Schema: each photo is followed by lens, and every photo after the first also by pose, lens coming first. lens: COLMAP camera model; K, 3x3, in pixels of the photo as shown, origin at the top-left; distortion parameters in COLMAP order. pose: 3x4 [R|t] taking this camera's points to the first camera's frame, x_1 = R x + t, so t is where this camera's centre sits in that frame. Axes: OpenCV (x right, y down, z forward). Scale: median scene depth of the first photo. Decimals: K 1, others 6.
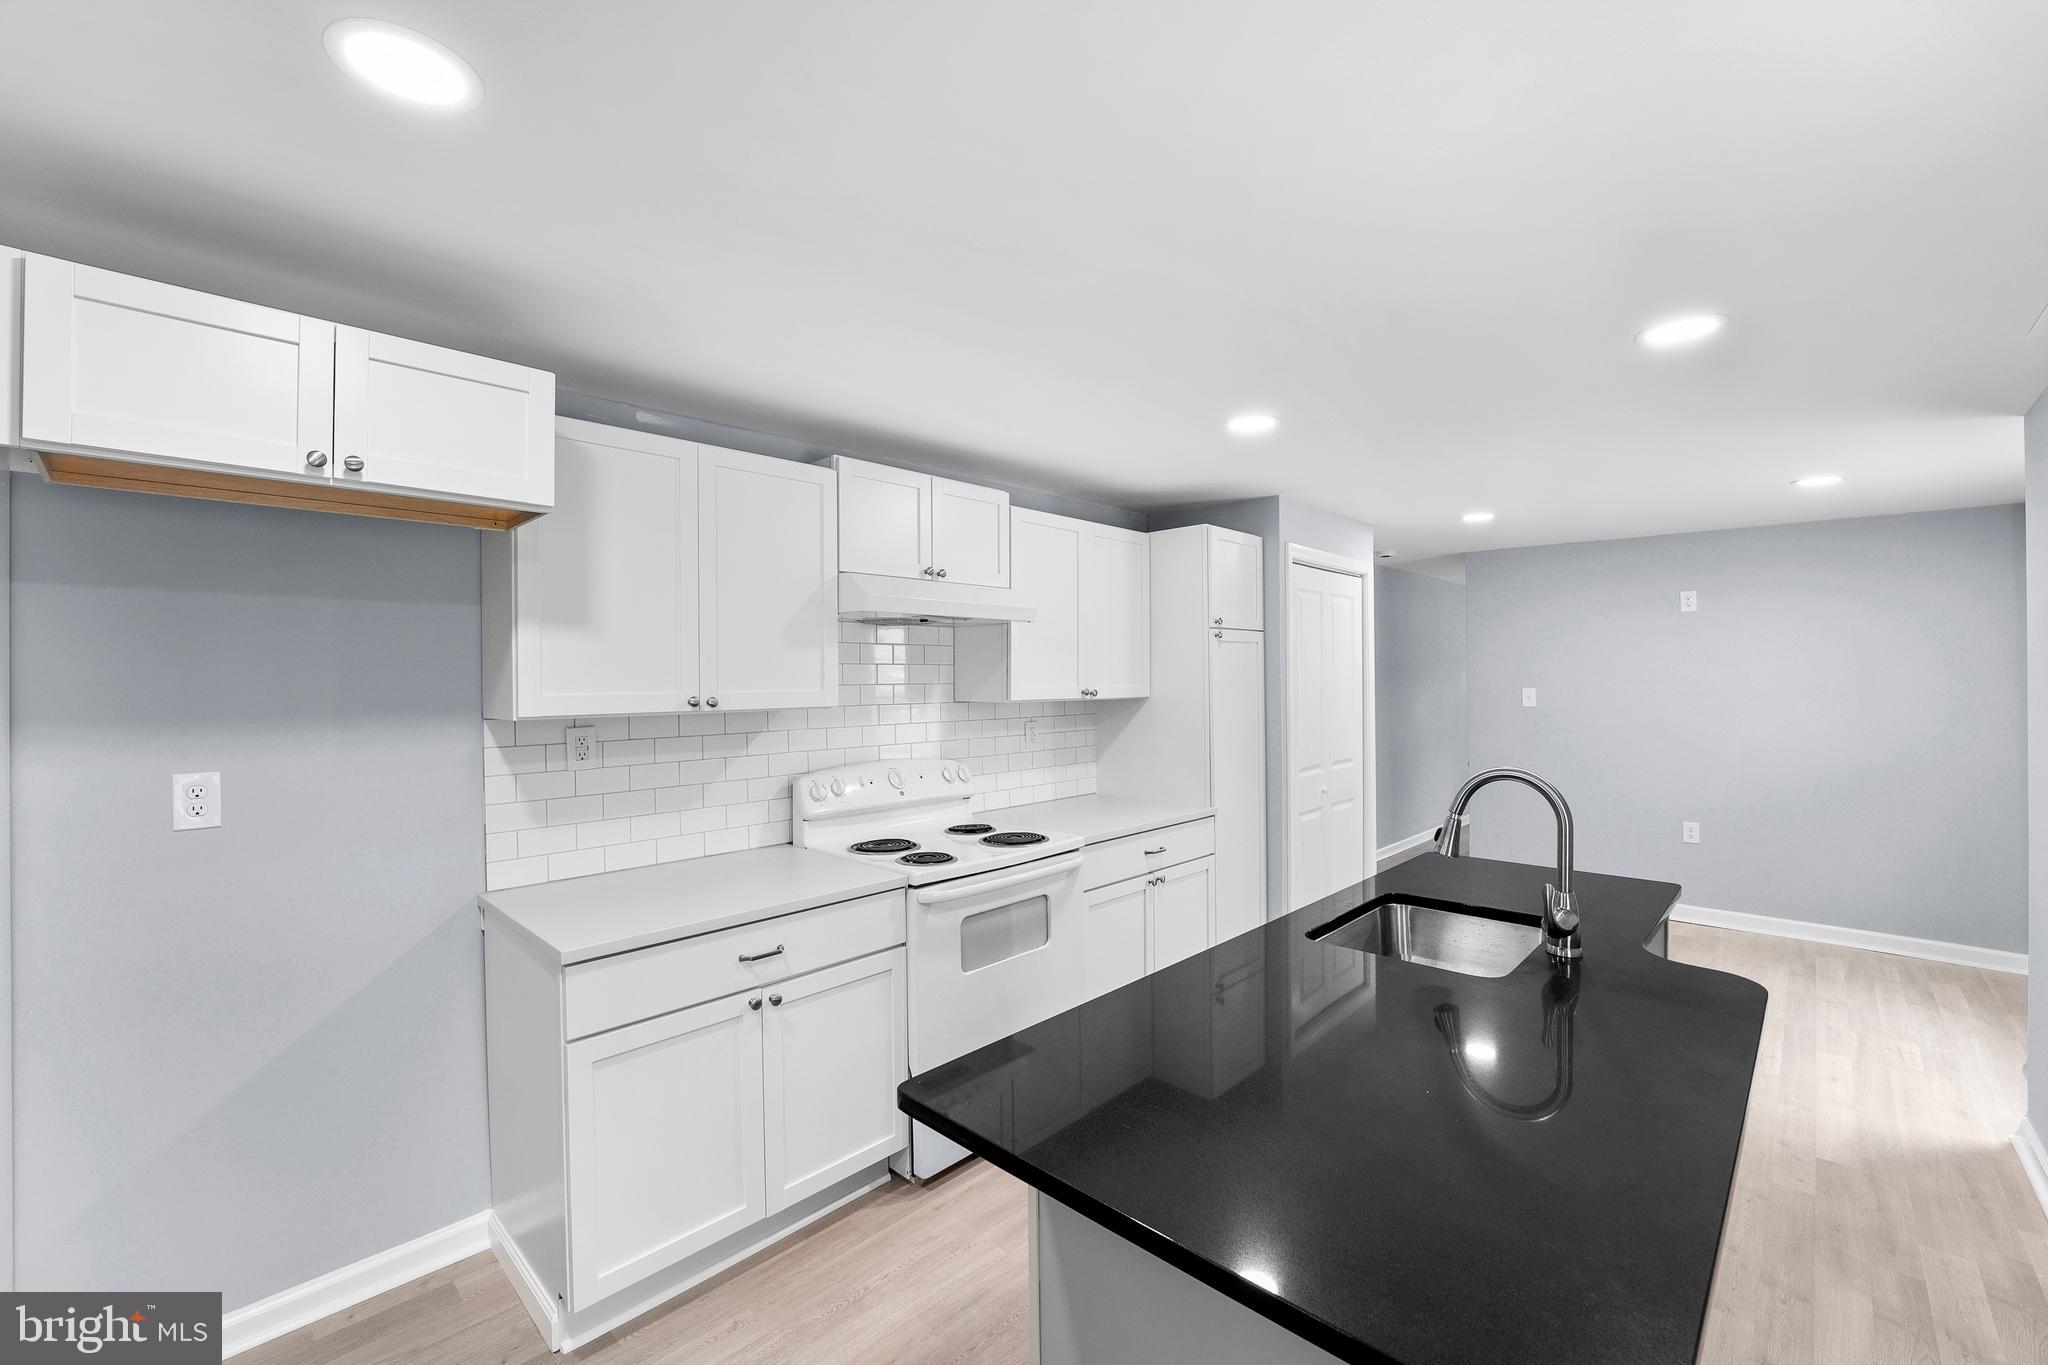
lens RADIAL K [[839.9, 0, 1025.8], [0, 839.9, 676.0], [0, 0, 1]] dist [-0.014423, -0.000237]
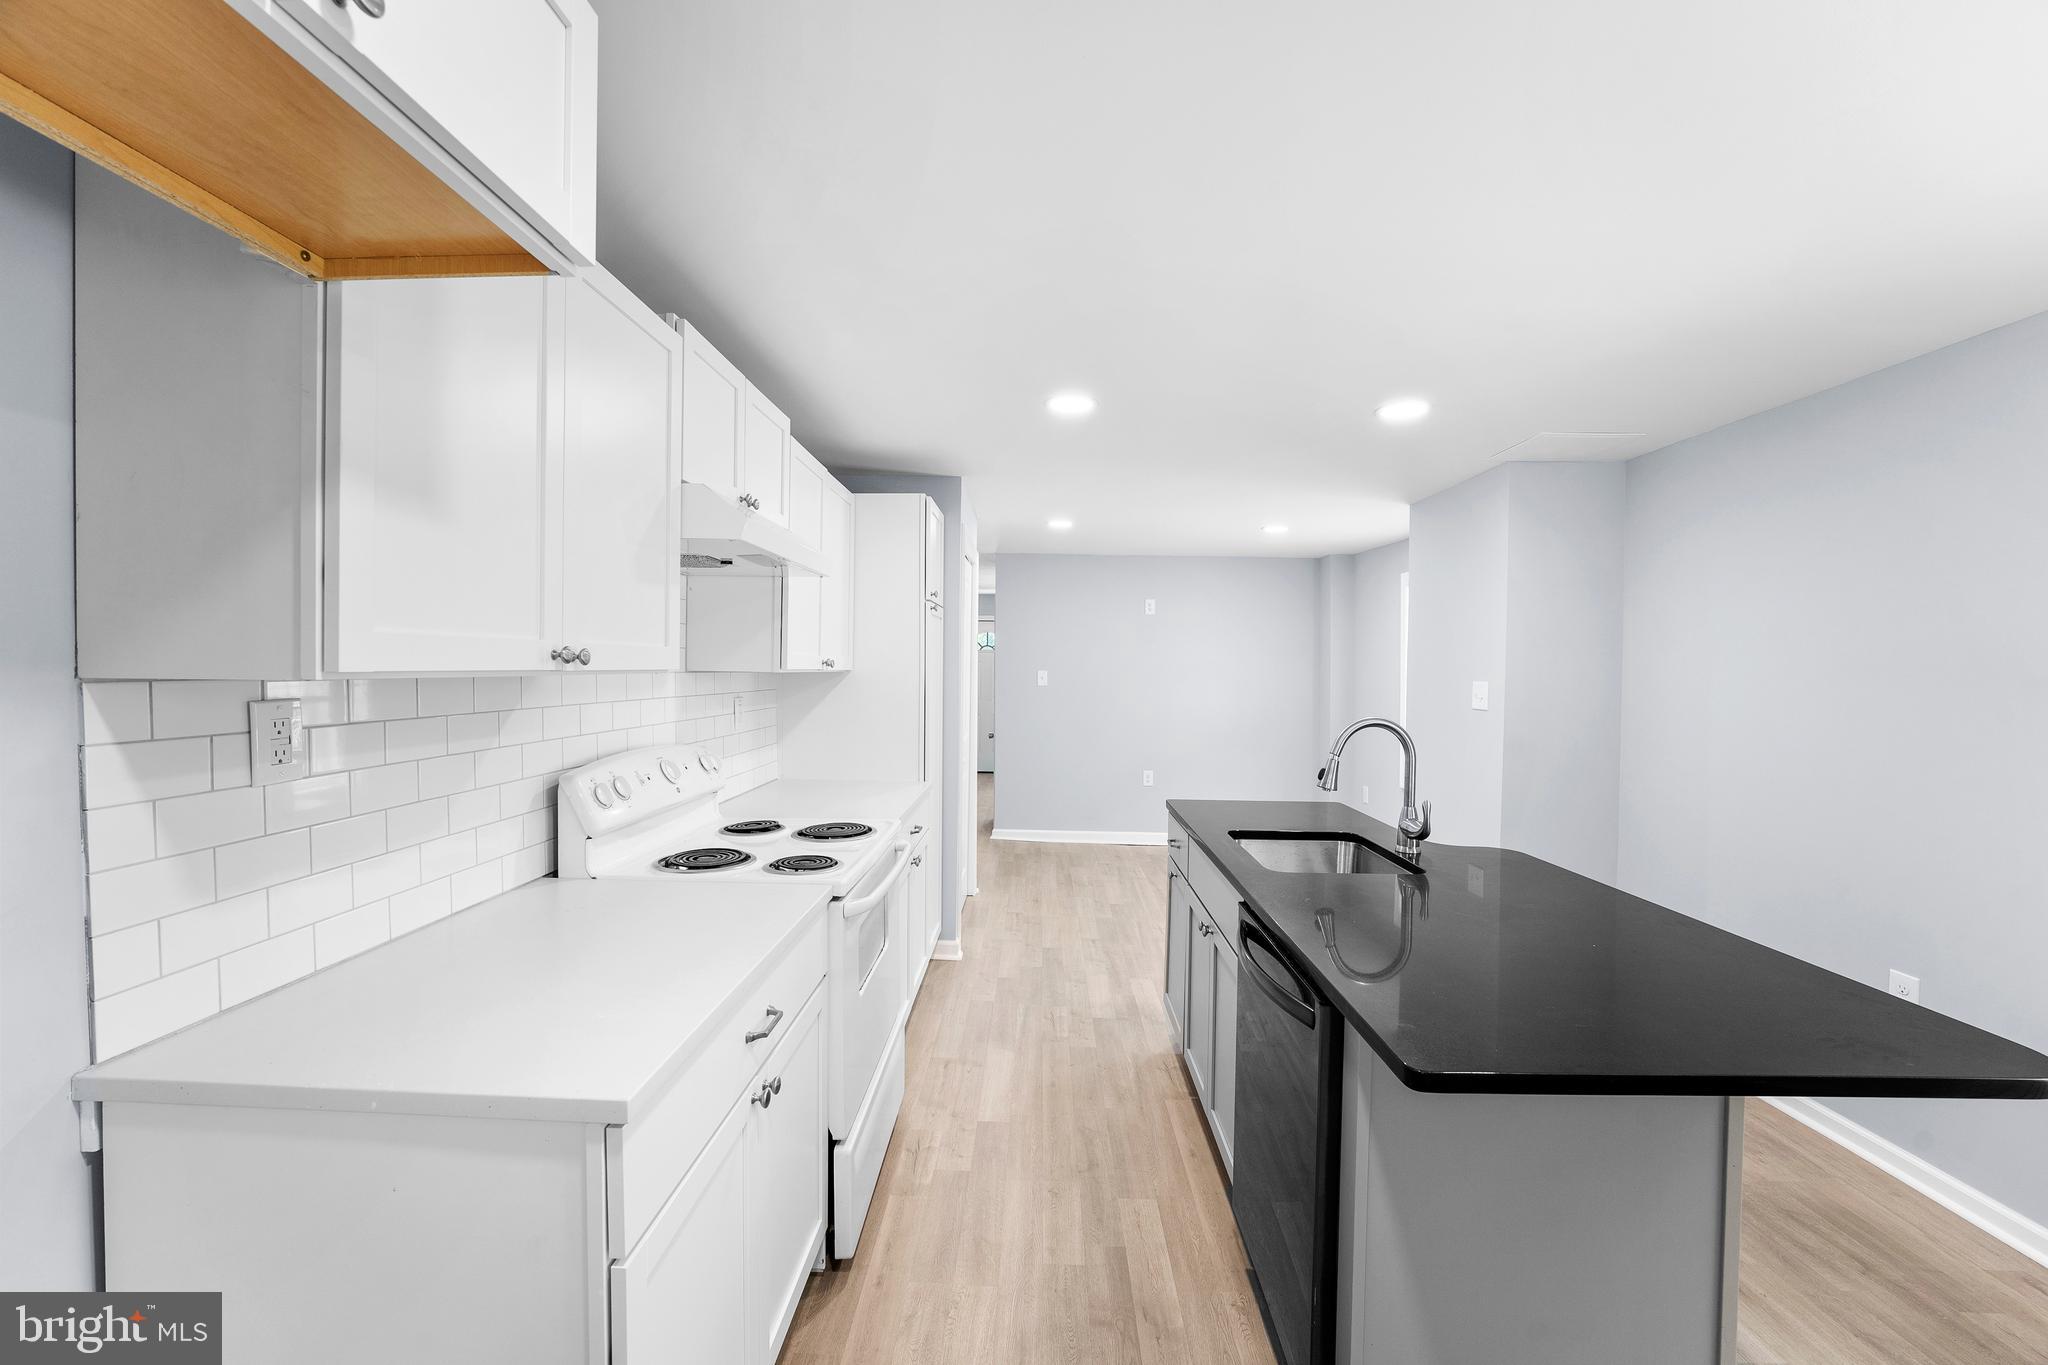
lens RADIAL K [[827.1, 0, 1024.0], [0, 827.1, 682.5], [0, 0, 1]] dist [-0.000538, 0.000175]
pose [[0.739392, 0.003200, 0.673267, -0.451176], [-0.018033, 0.999724, 0.015052, 0.028893], [-0.673034, -0.023271, 0.739246, 0.264127]]
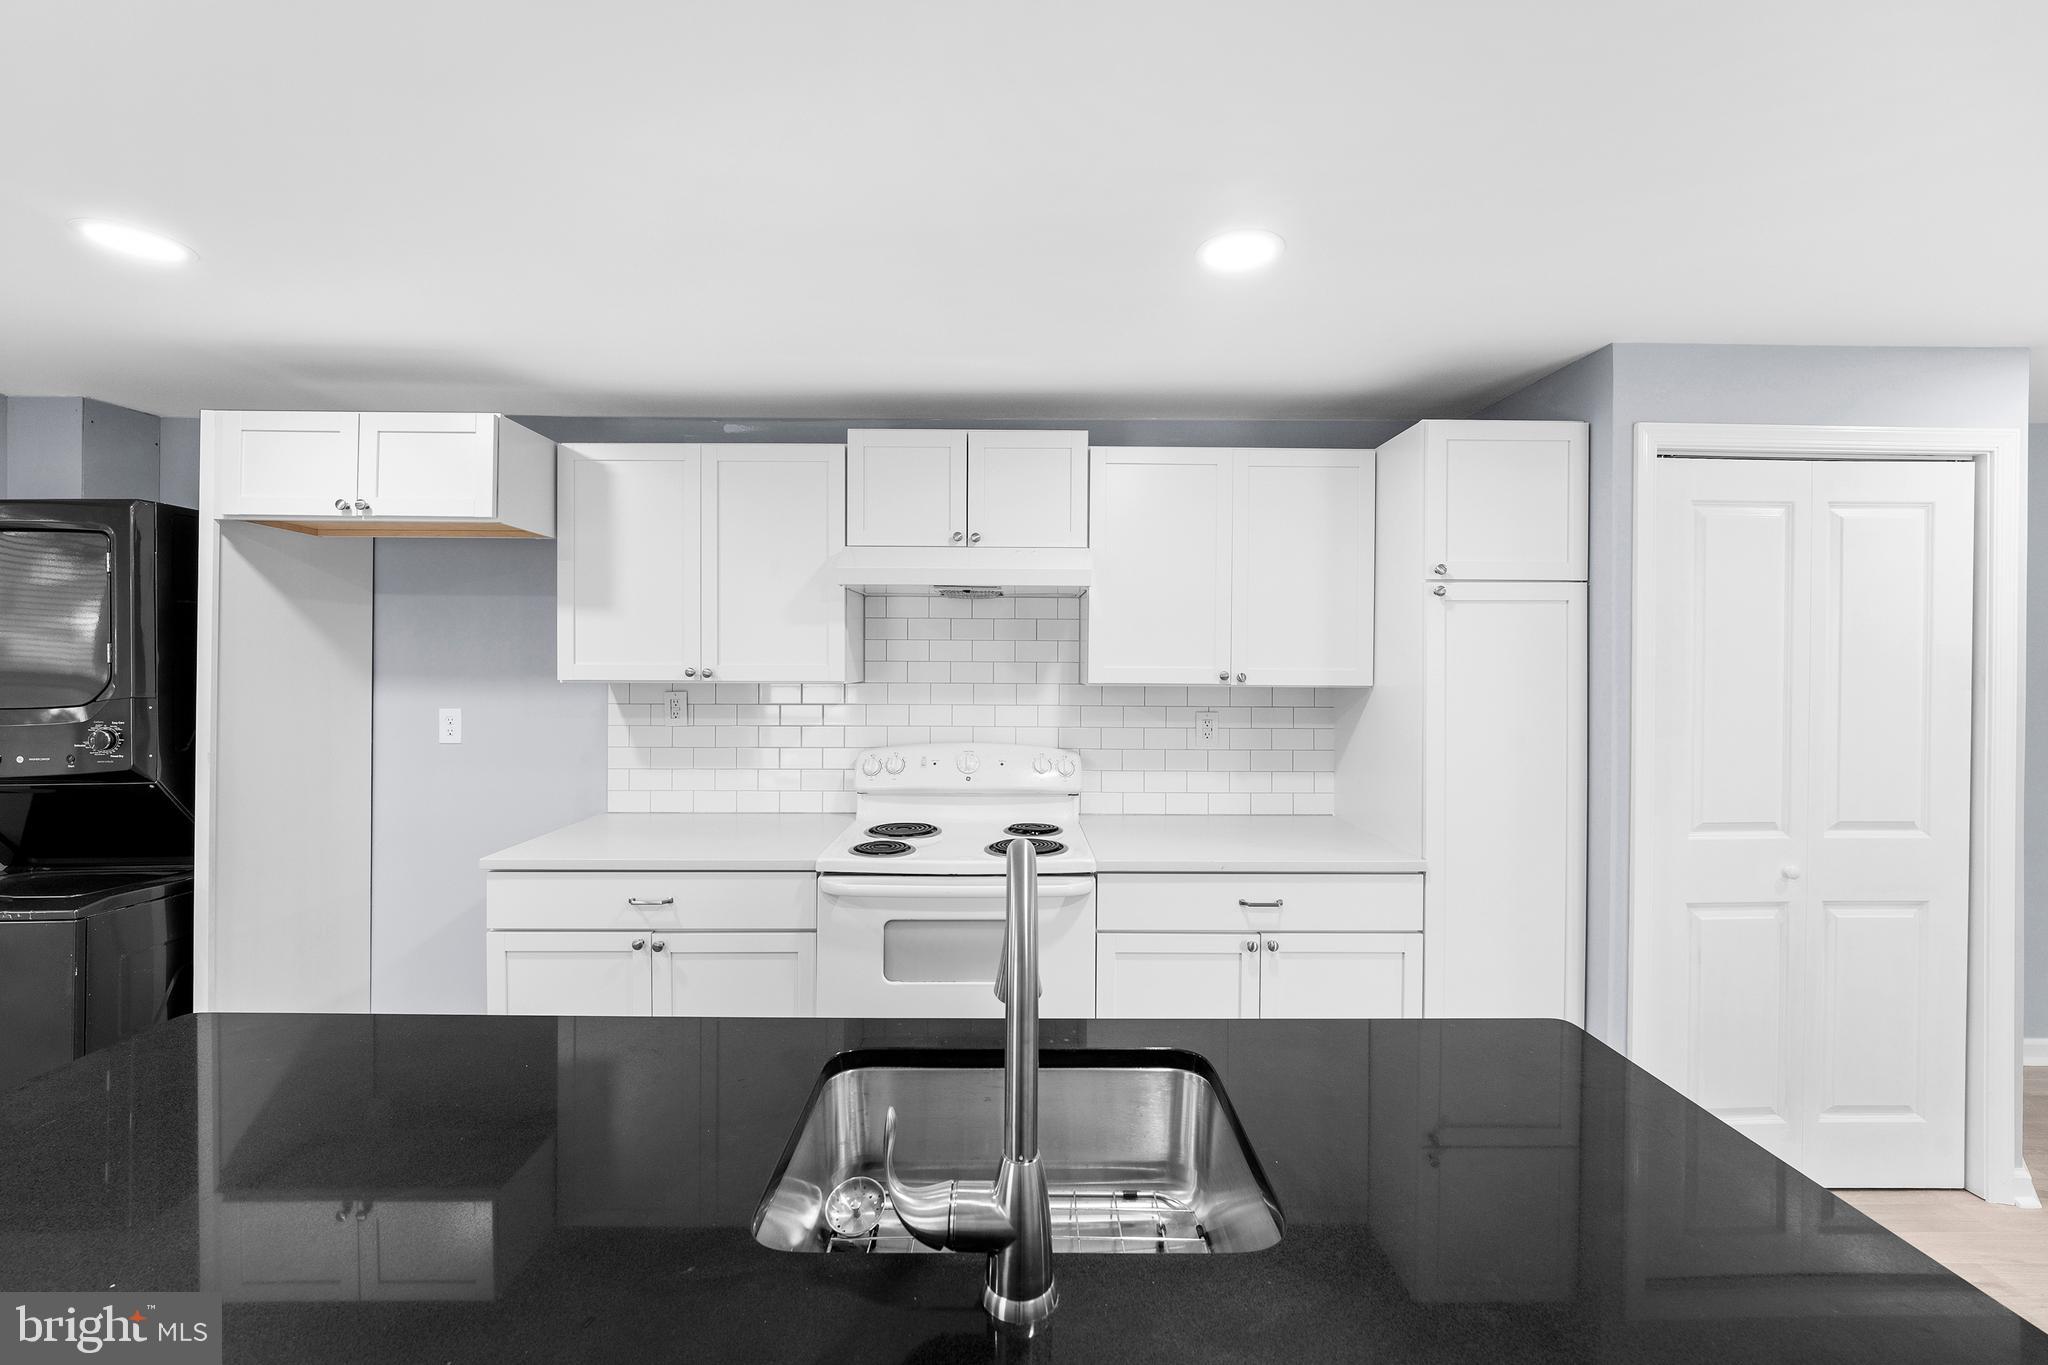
lens RADIAL K [[820.5, 0, 1029.0], [0, 820.5, 669.8], [0, 0, 1]] dist [-0.008944, 0.000521]
pose [[0.701209, 0.018089, -0.712726, 0.585436], [-0.008792, 0.999821, 0.016726, 0.003556], [0.712901, -0.005462, 0.701243, 0.442439]]
